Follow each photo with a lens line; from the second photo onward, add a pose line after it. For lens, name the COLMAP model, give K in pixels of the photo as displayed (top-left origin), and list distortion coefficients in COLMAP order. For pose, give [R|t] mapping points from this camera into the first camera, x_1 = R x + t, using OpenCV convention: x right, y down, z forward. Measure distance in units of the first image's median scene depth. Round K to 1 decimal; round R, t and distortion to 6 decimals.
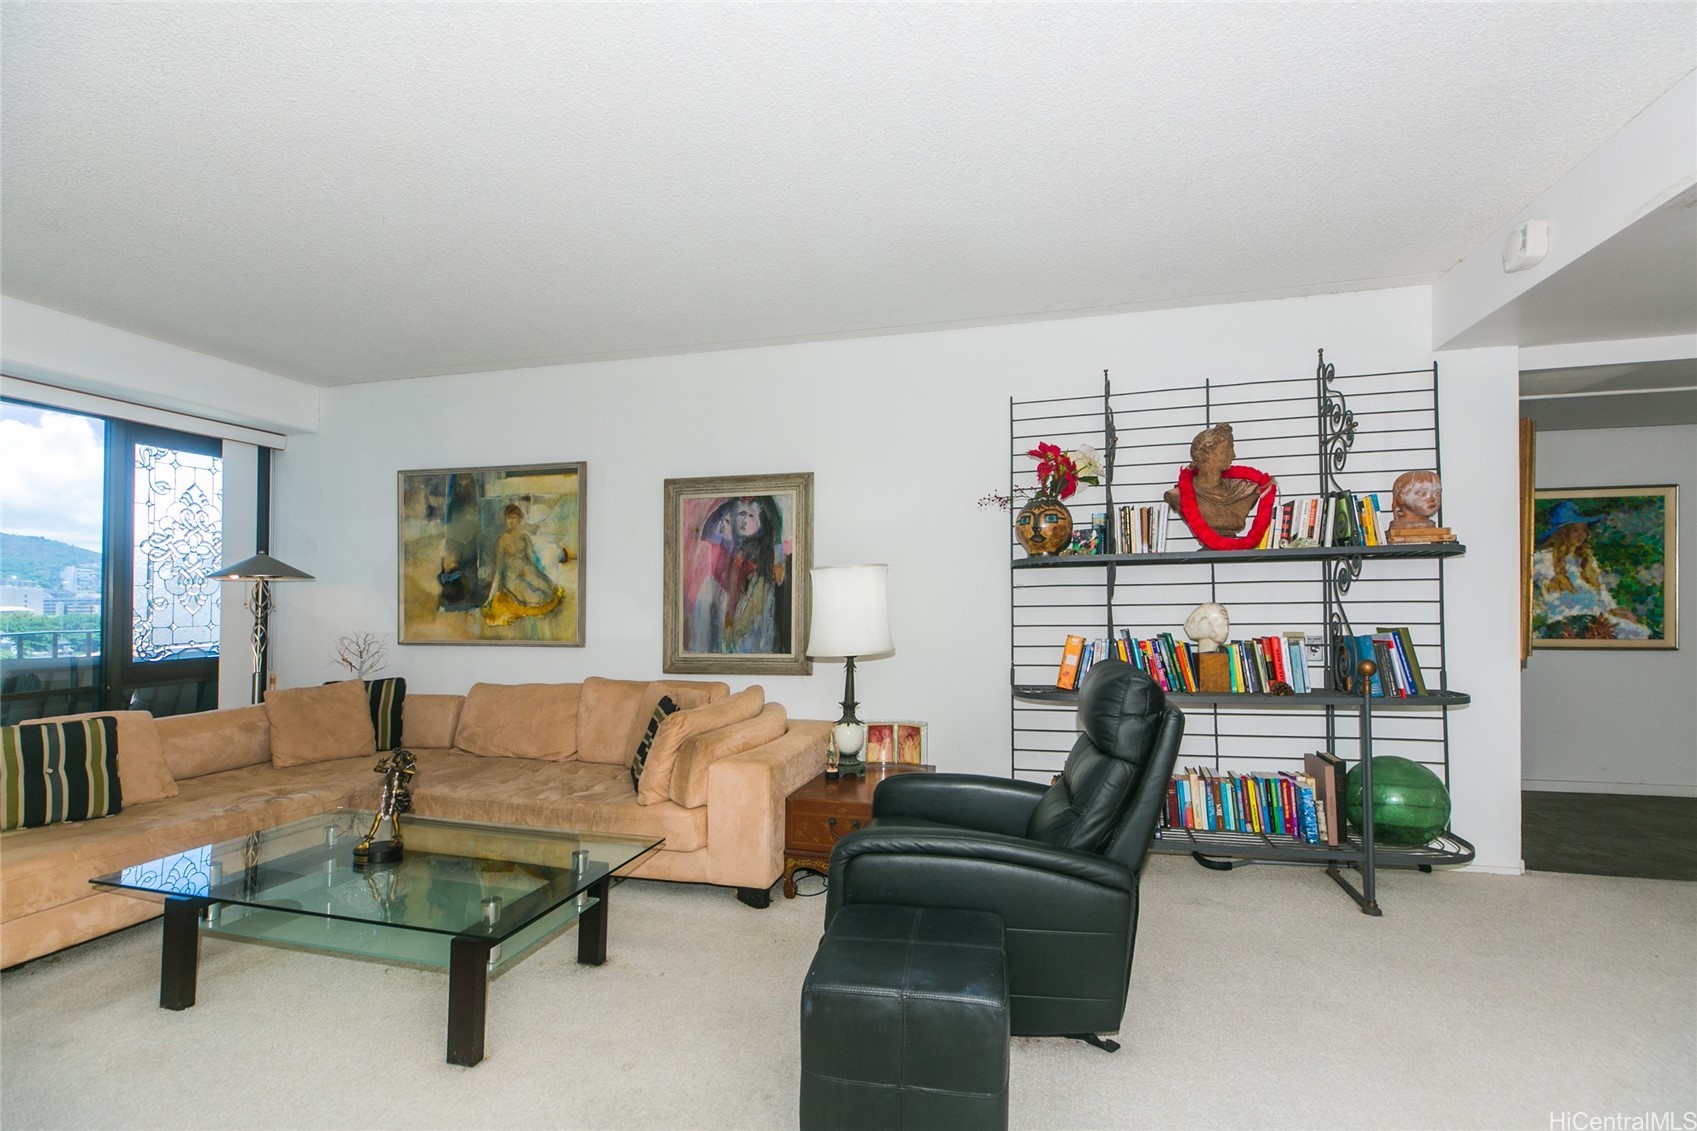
lens RADIAL K [[773.1, 0, 866.1], [0, 773.1, 582.8], [0, 0, 1]] dist [0.011533, -0.007164]
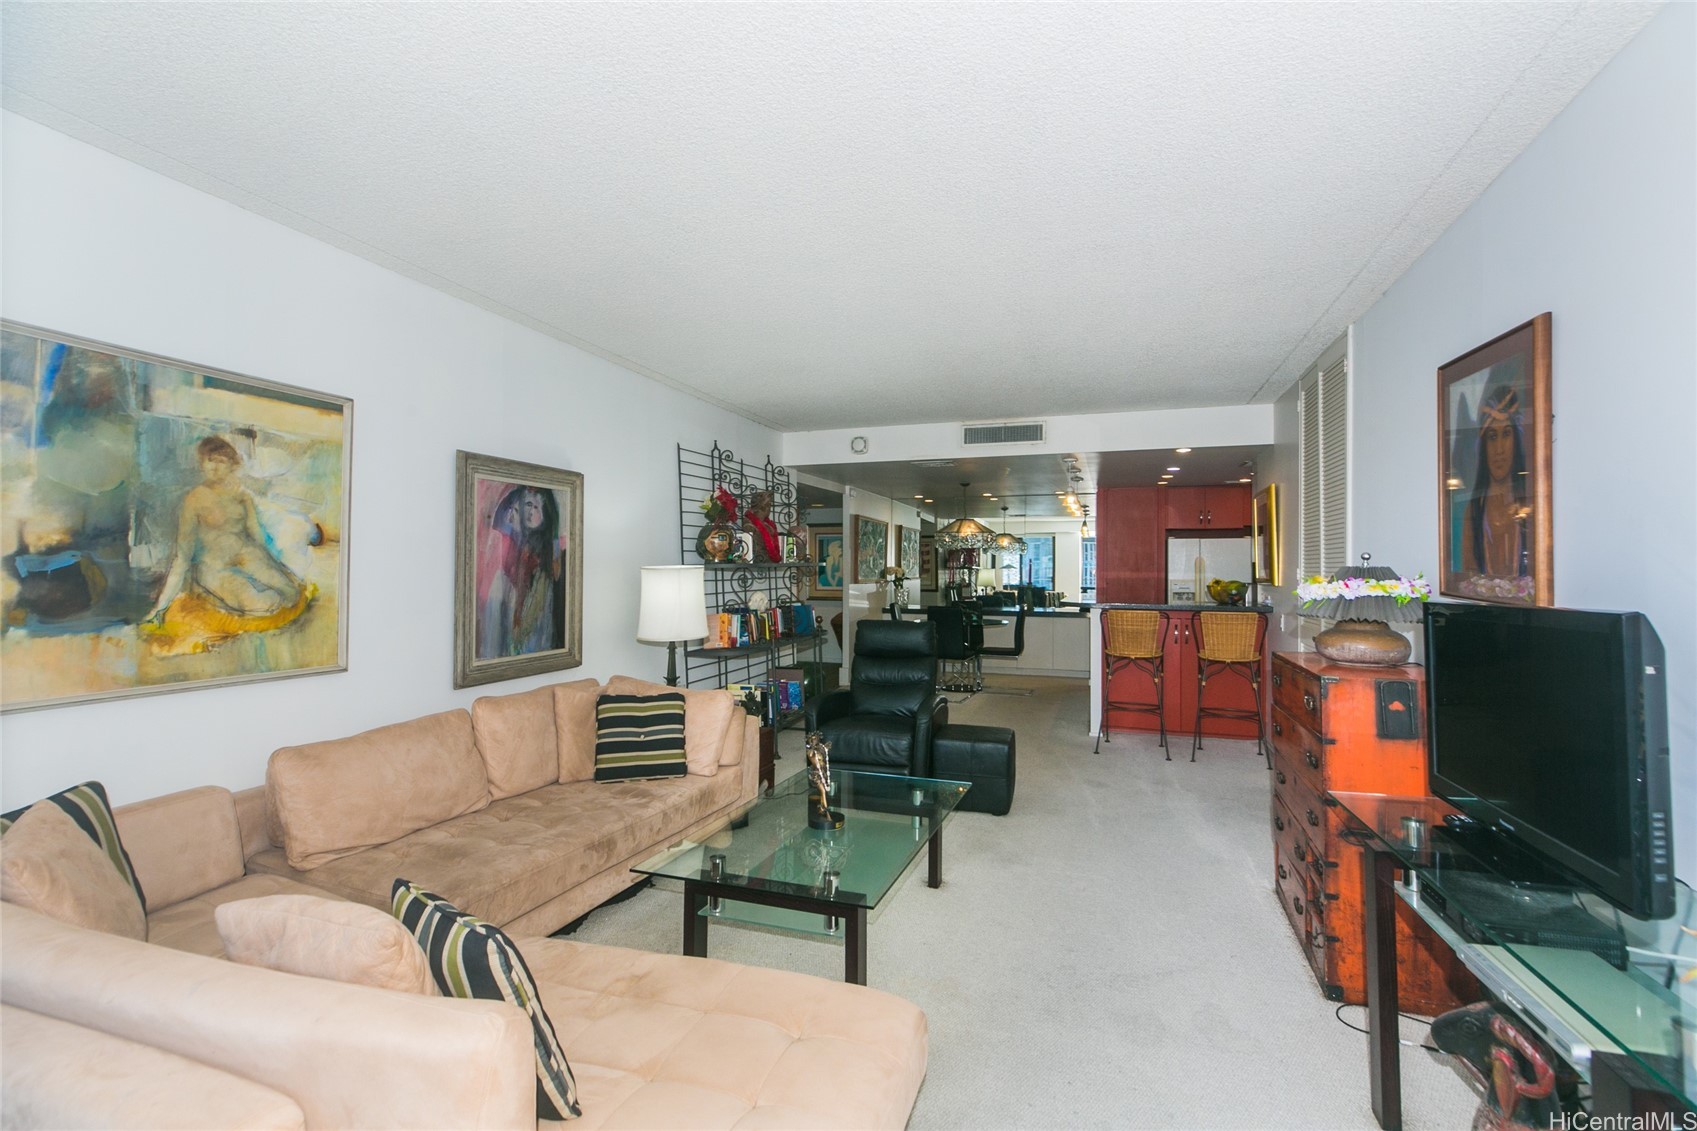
lens RADIAL K [[759.4, 0, 848.5], [0, 759.4, 565.5], [0, 0, 1]] dist [0.009292, -0.007530]
pose [[0.097428, 0.014670, 0.995134, -1.025784], [-0.023690, 0.999642, -0.012417, -0.012719], [-0.994961, -0.022365, 0.097741, 0.517557]]
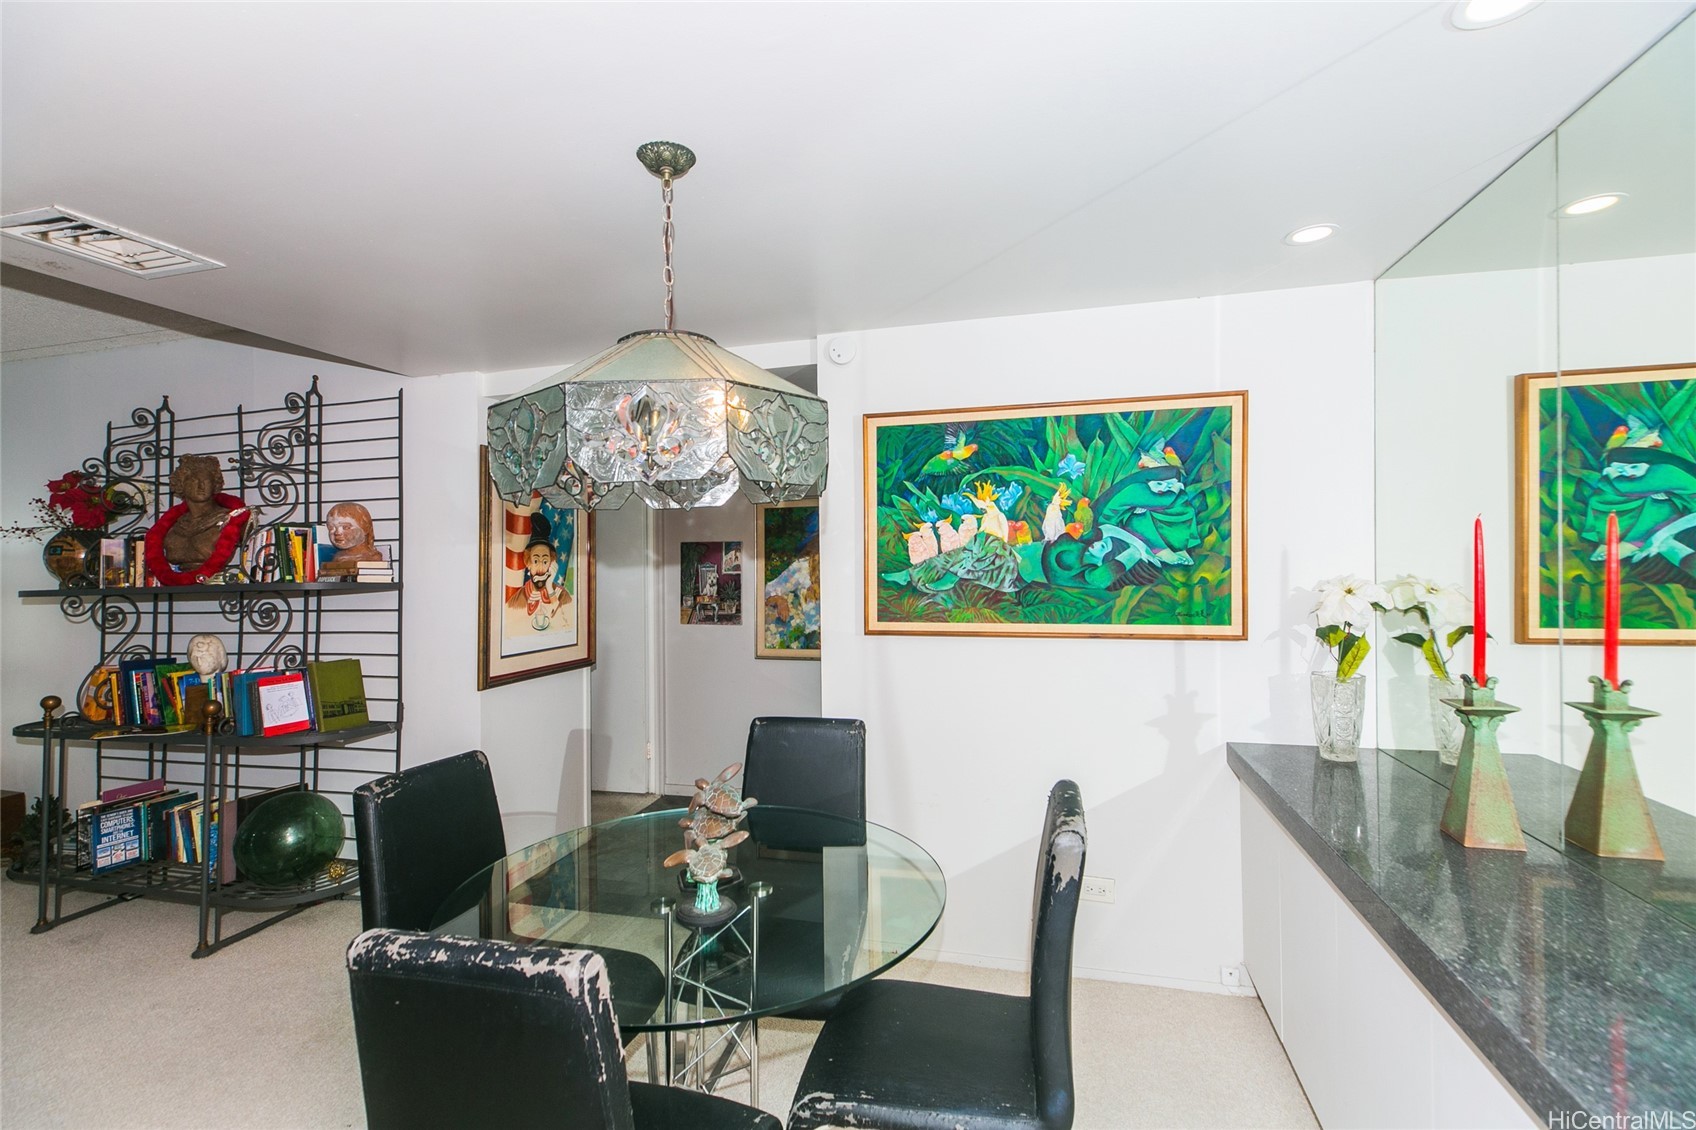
lens RADIAL K [[758.9, 0, 848.0], [0, 758.9, 565.0], [0, 0, 1]] dist [0.009292, -0.007530]
pose [[0.999391, -0.007428, -0.034091, 1.080166], [0.008315, 0.999629, 0.025944, -0.066614], [0.033886, -0.026211, 0.999082, 0.039947]]
